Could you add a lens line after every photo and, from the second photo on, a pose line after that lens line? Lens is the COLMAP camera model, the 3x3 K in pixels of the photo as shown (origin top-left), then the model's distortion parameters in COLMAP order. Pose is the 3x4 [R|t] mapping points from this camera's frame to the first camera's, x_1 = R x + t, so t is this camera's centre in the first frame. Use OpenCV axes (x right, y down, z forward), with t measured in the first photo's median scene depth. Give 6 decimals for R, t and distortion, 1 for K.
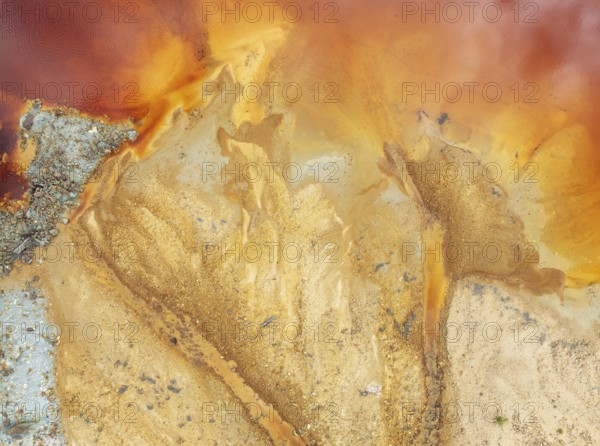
lens RADIAL K [[241.8, 0, 298.3], [0, 241.8, 225.6], [0, 0, 1]] dist [-0.016298, -0.000190]
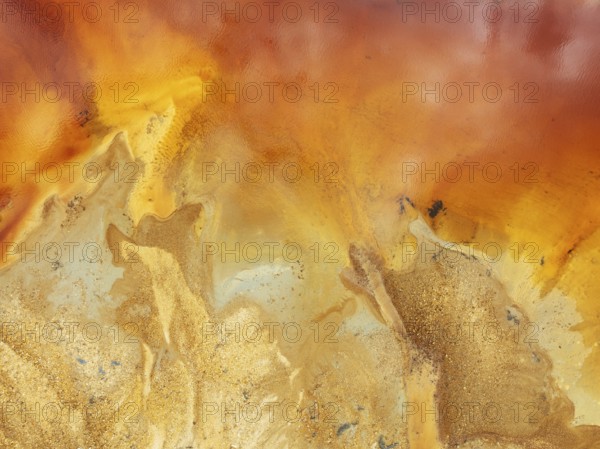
lens RADIAL K [[241.8, 0, 302.5], [0, 241.8, 222.0], [0, 0, 1]] dist [-0.016298, -0.000190]
pose [[0.999952, -0.006467, 0.007412, 0.218157], [0.006519, 0.999954, -0.006976, -0.408607], [-0.007366, 0.007024, 0.999948, 0.316812]]
